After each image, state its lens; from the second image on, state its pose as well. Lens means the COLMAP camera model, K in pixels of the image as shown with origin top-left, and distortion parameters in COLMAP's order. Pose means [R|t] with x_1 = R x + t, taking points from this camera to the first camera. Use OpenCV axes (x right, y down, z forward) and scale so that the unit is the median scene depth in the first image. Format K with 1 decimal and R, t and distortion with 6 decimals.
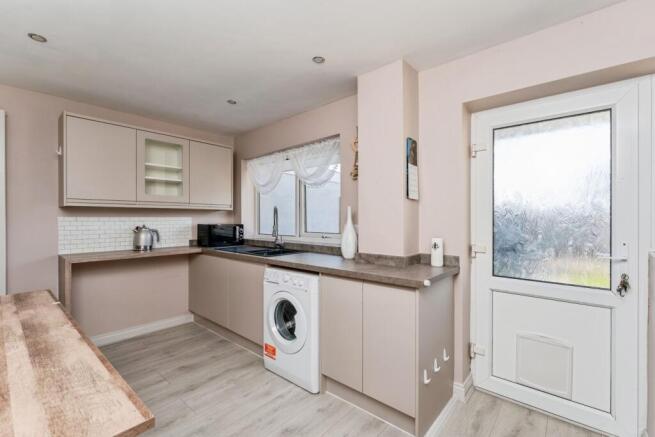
lens RADIAL K [[294.3, 0, 327.5], [0, 294.3, 218.5], [0, 0, 1]] dist [0.000492, -0.000038]
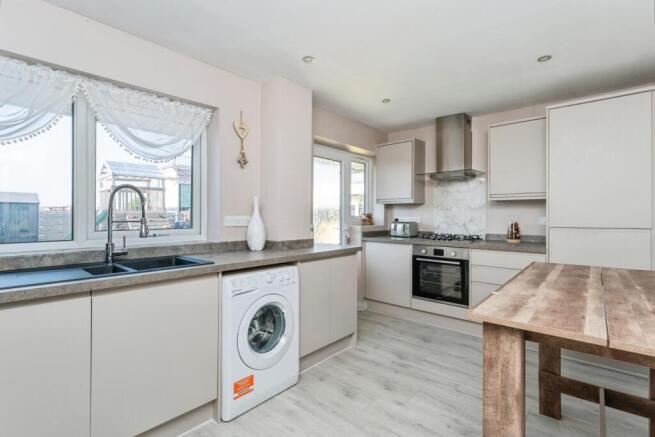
lens RADIAL K [[303.8, 0, 327.5], [0, 303.8, 218.5], [0, 0, 1]] dist [-0.000997, -0.000128]
pose [[0.006466, -0.010526, 0.999924, -1.180105], [0.000775, 0.999944, 0.010521, 0.026994], [-0.999979, 0.000706, 0.006473, 0.973614]]
